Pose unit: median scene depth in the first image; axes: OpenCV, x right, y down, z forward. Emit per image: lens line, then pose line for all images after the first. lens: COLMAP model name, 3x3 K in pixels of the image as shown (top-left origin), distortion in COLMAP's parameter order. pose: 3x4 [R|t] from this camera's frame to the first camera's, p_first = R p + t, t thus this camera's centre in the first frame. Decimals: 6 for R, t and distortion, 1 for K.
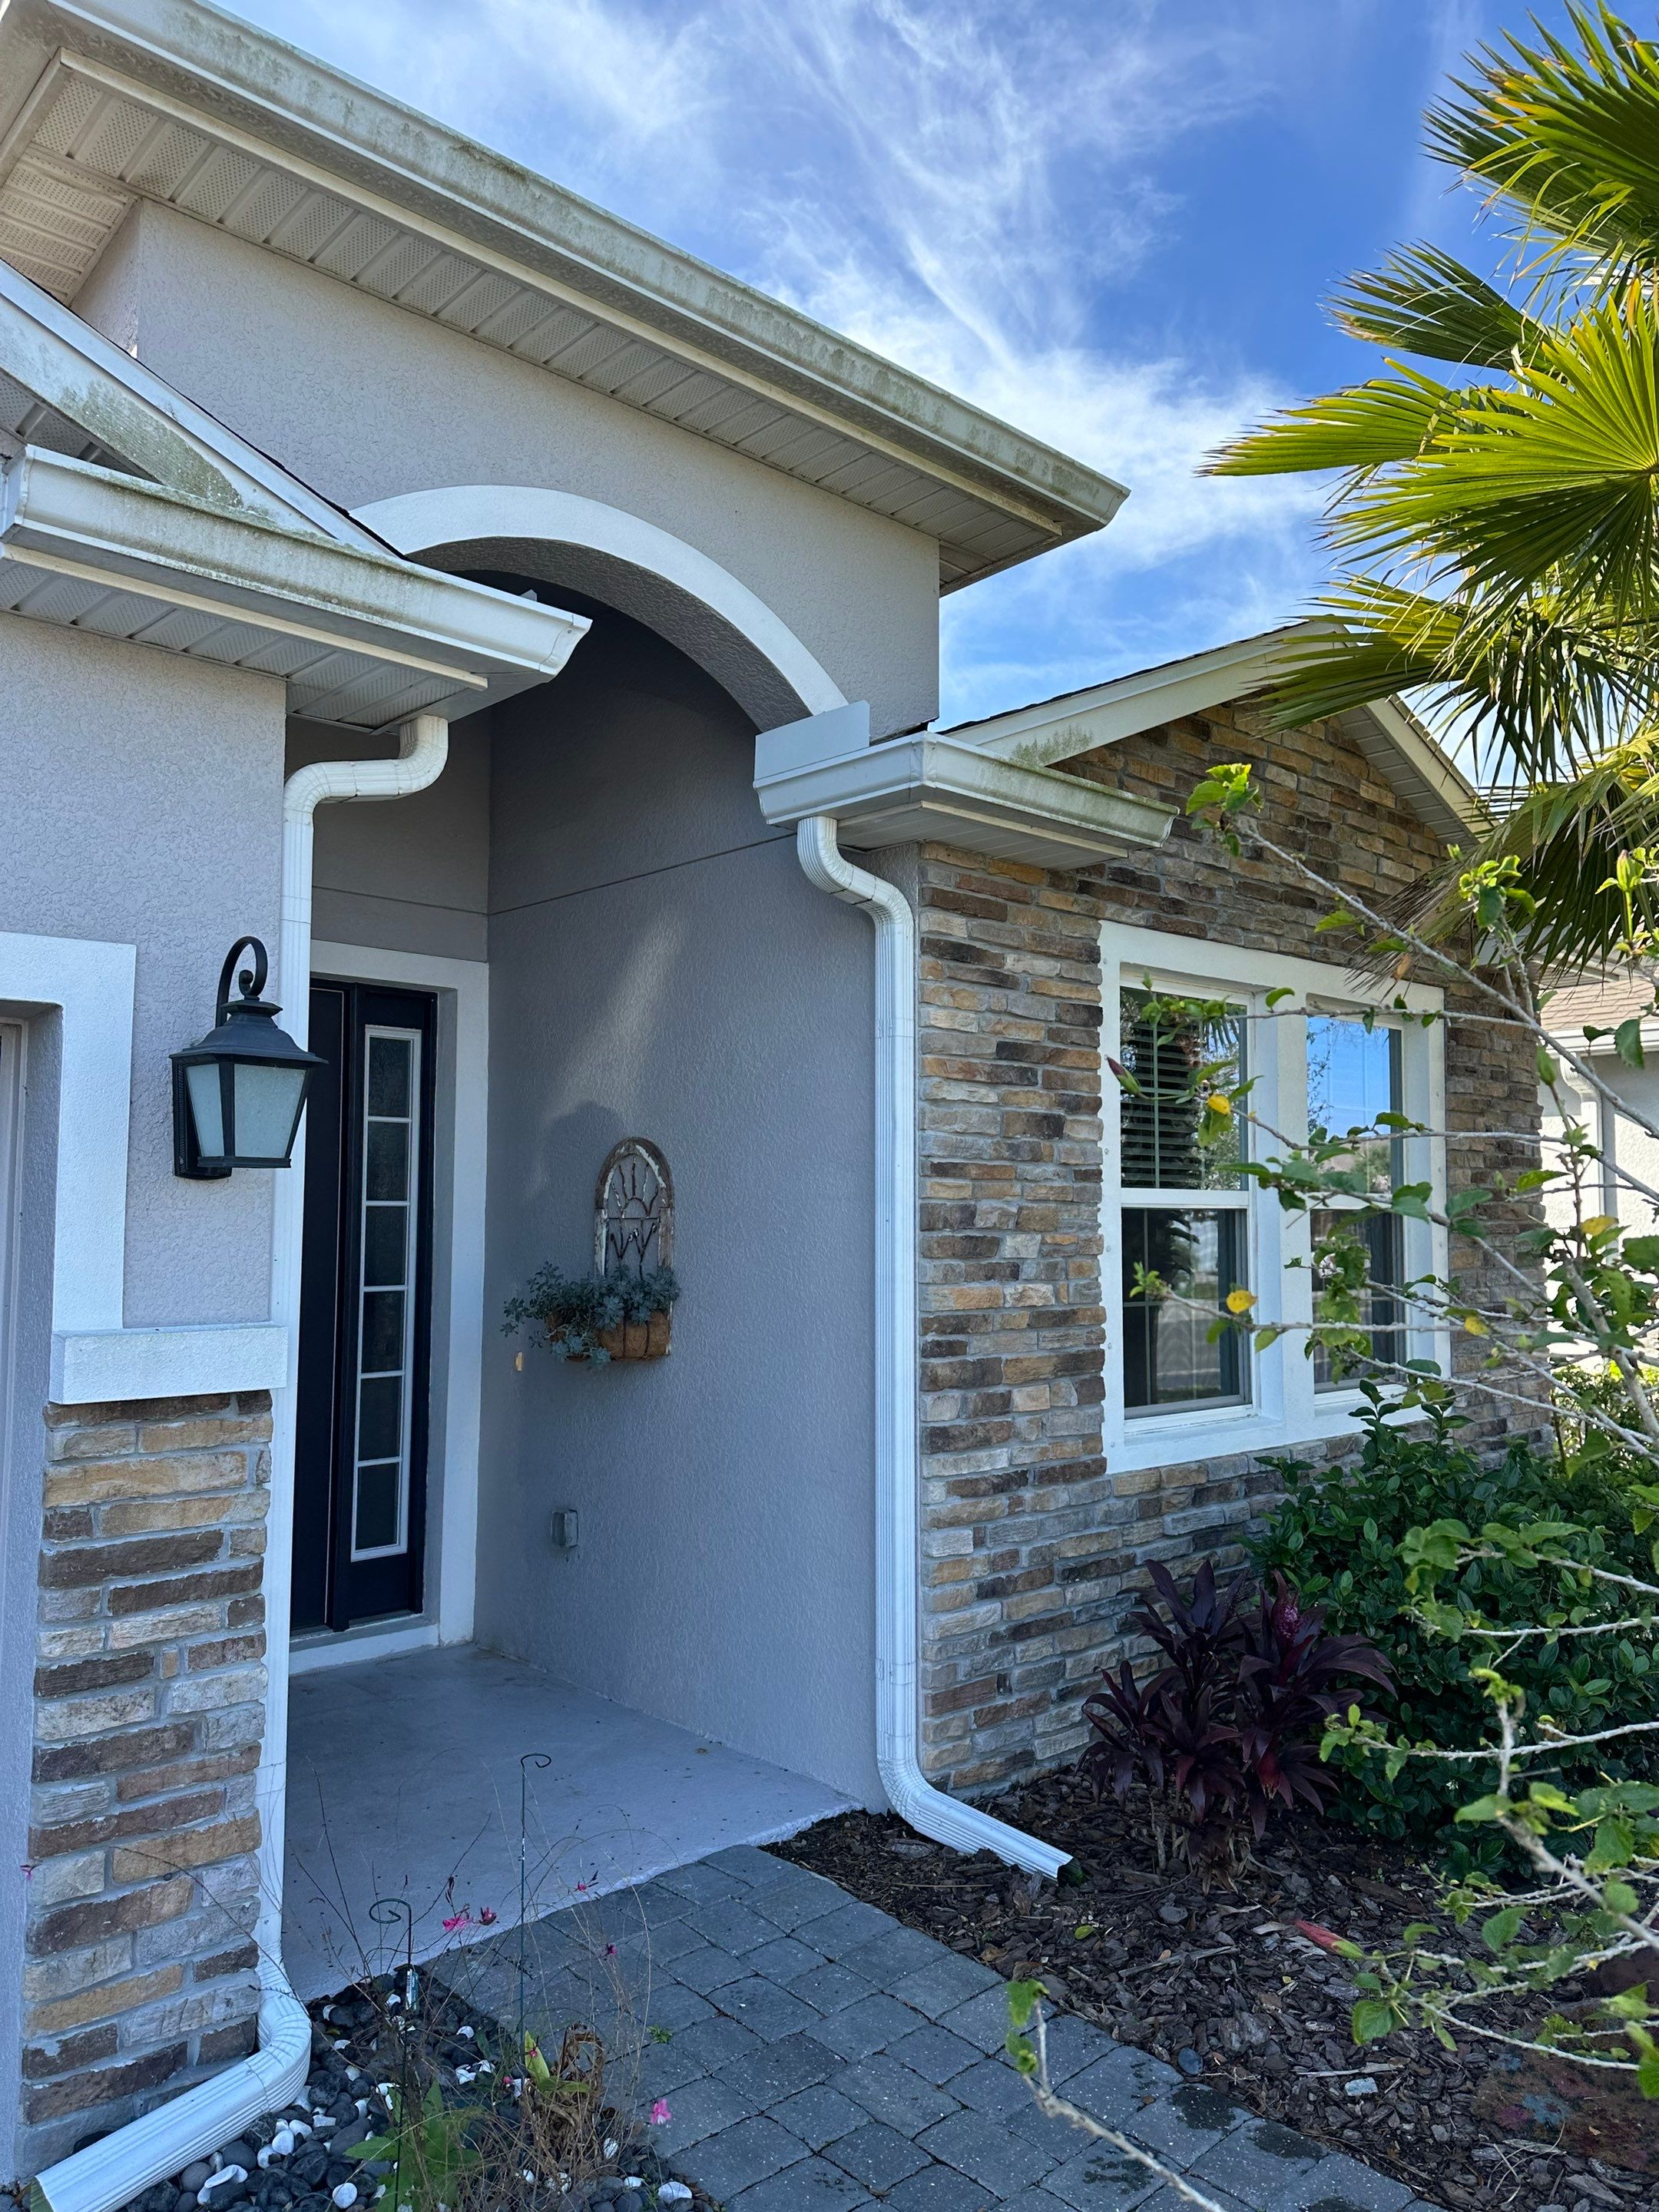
lens RADIAL K [[1530.2, 0, 805.9], [0, 1530.2, 1114.2], [0, 0, 1]] dist [0.191488, -0.380433]
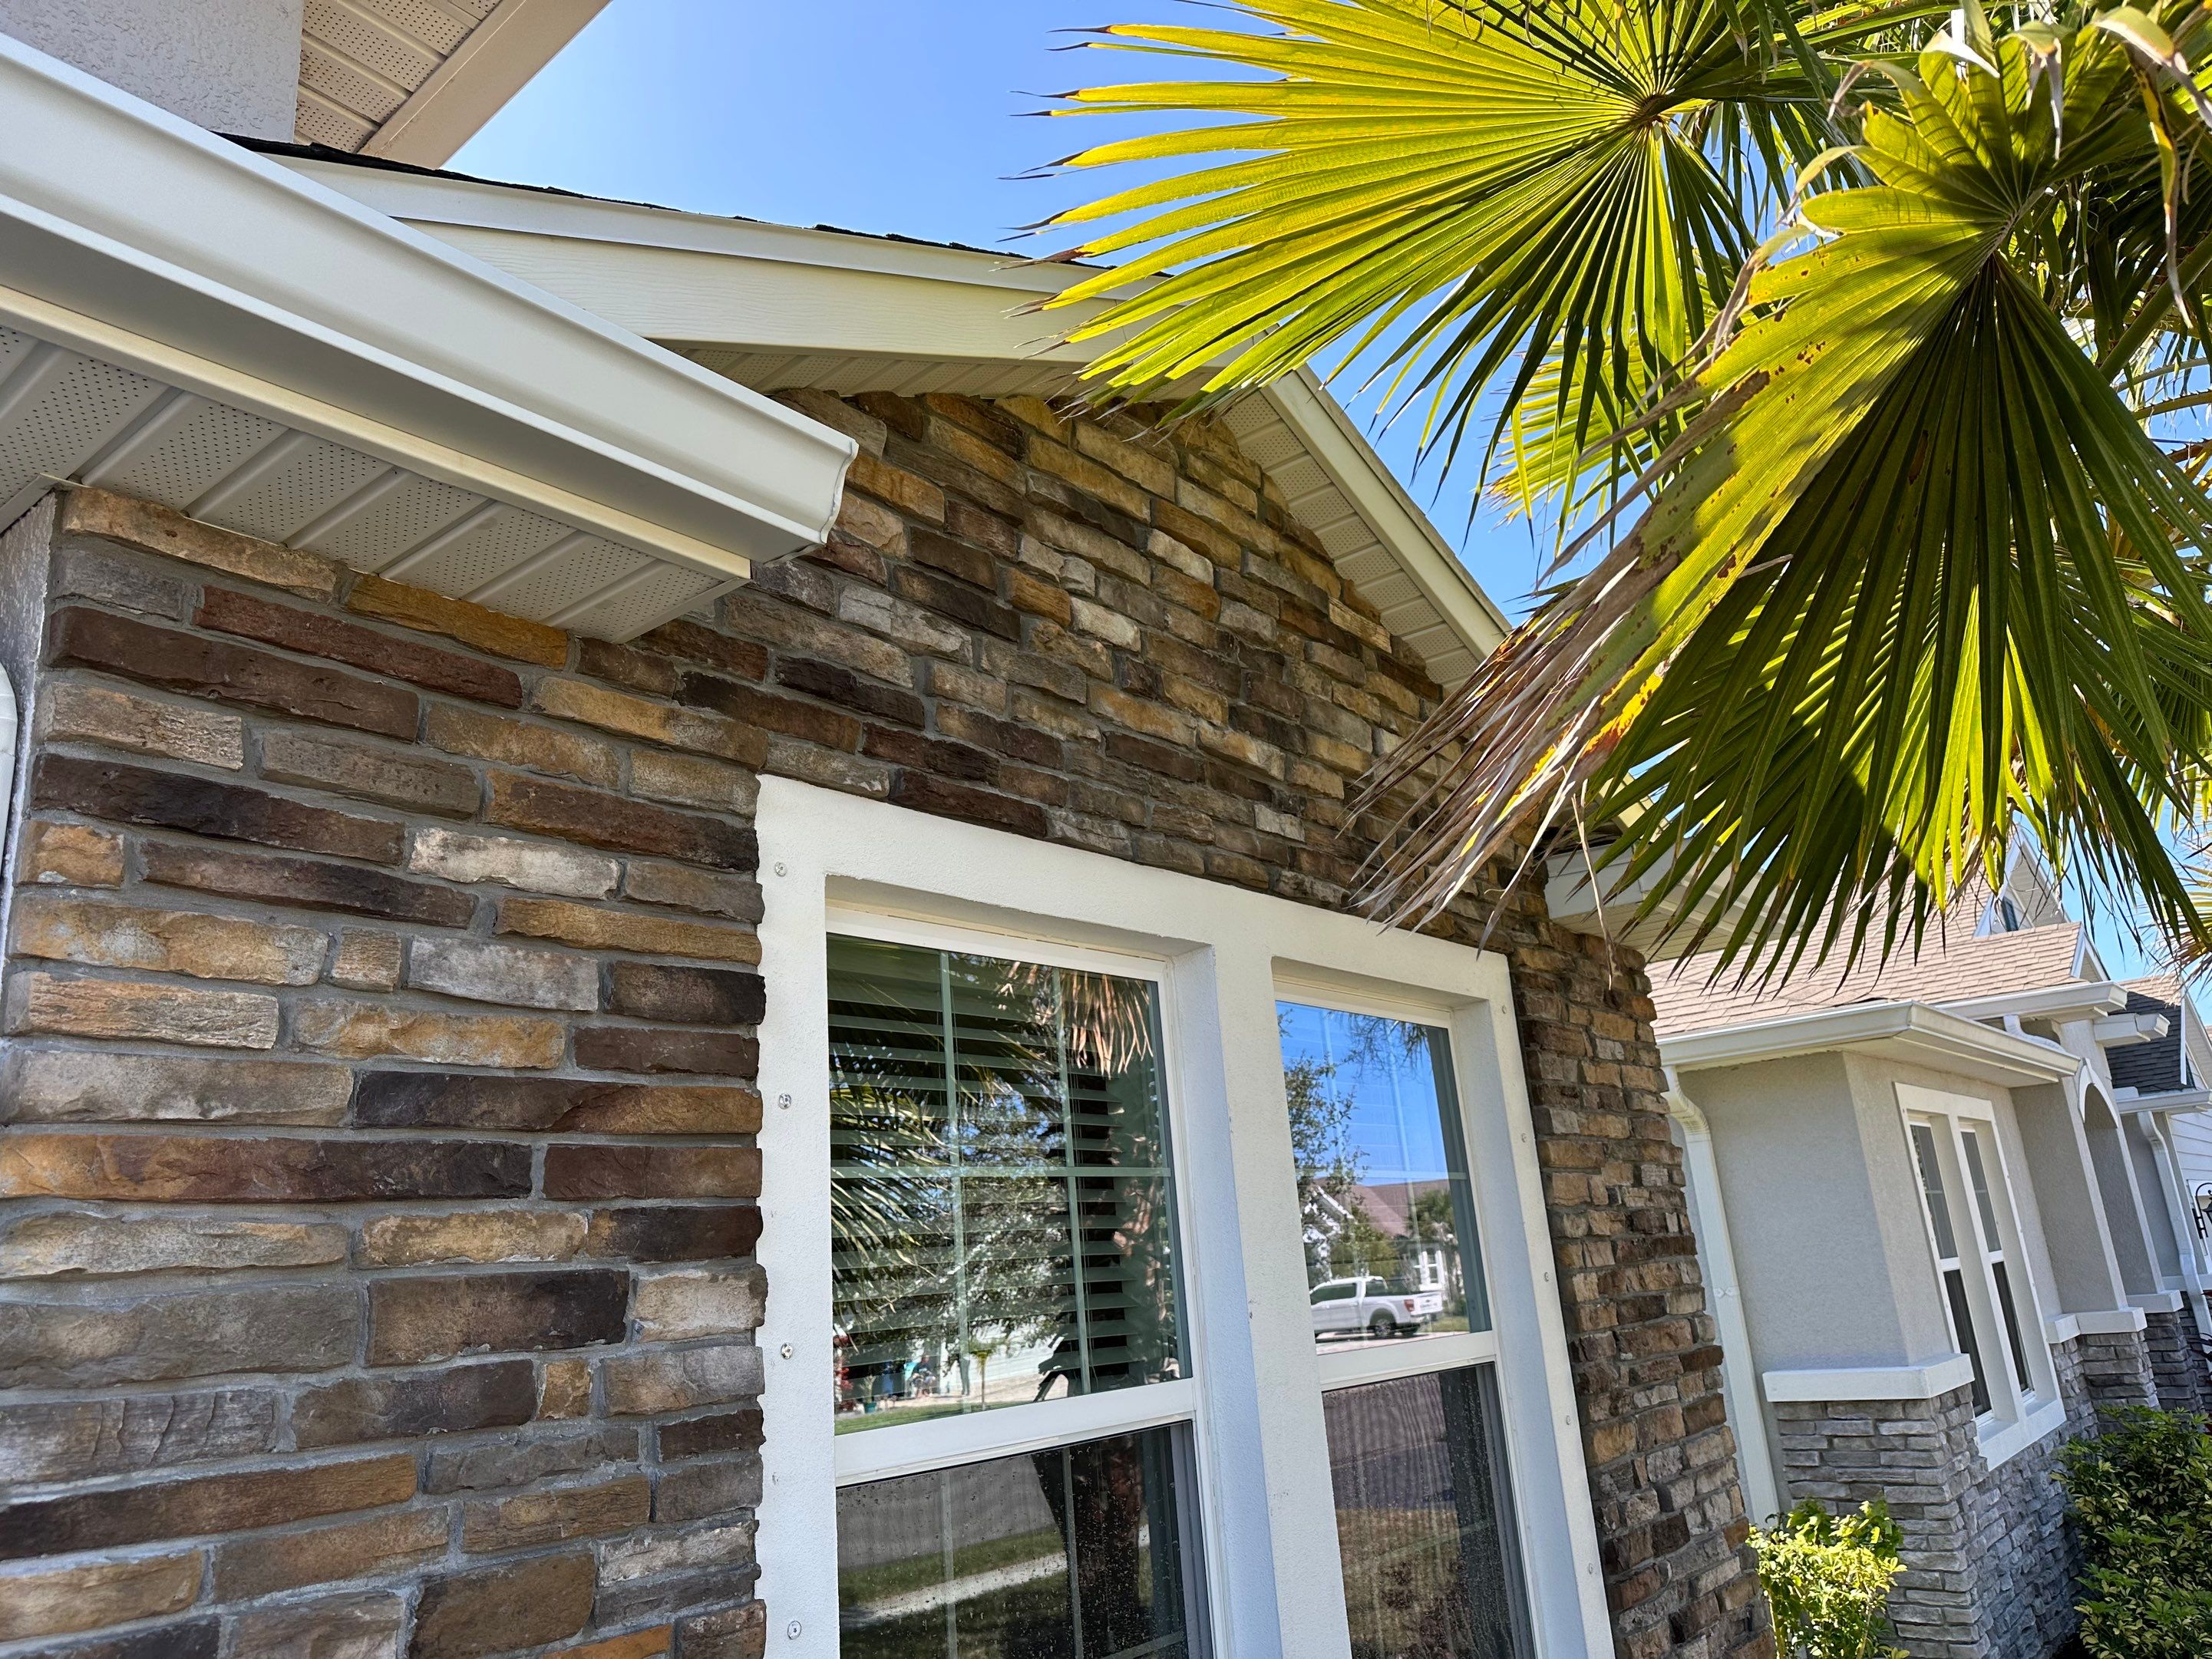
lens RADIAL K [[1530.0, 0, 1072.1], [0, 1530.0, 824.6], [0, 0, 1]] dist [0.191488, -0.380433]
pose [[0.989311, -0.036180, 0.141260, 0.235942], [0.067057, 0.973102, -0.220401, -0.014127], [-0.129486, 0.227518, 0.965127, 0.639729]]
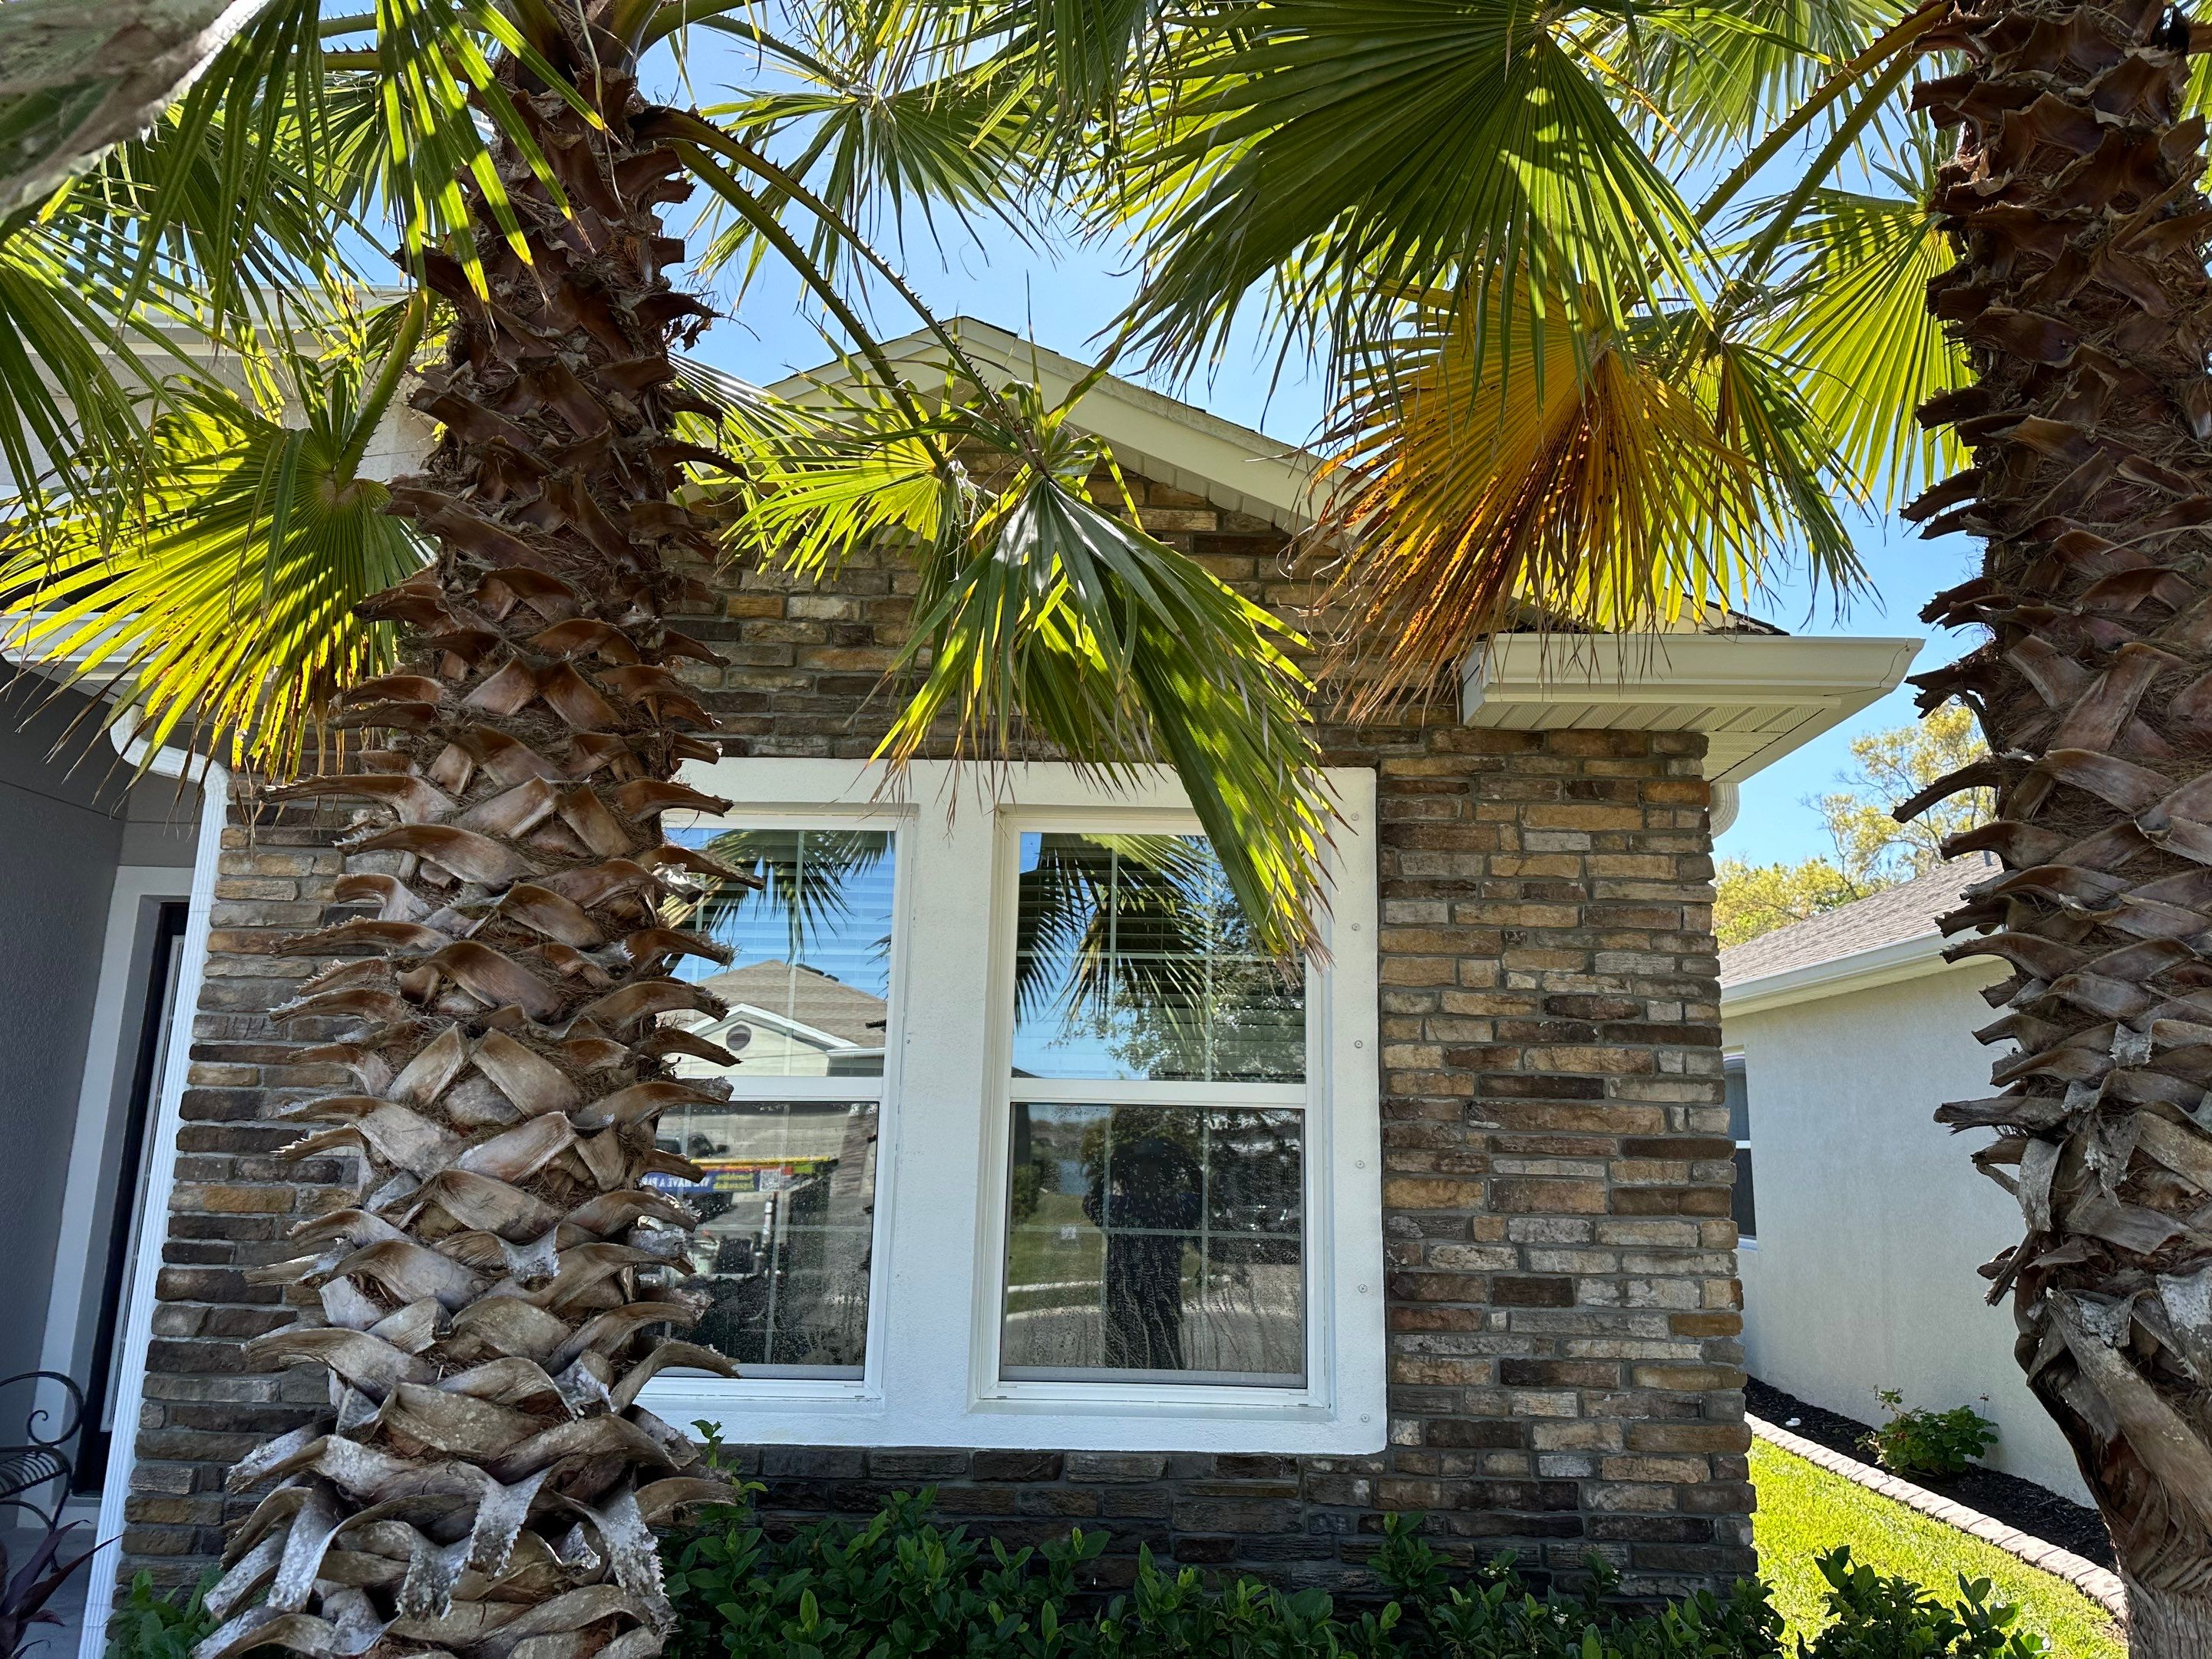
lens RADIAL K [[1544.2, 0, 1128.0], [0, 1544.2, 820.4], [0, 0, 1]] dist [0.051260, -0.066605]
pose [[0.746588, -0.127880, -0.652881, 1.087021], [0.031418, 0.987034, -0.157403, 0.060295], [0.664545, 0.097003, 0.740925, 0.642040]]
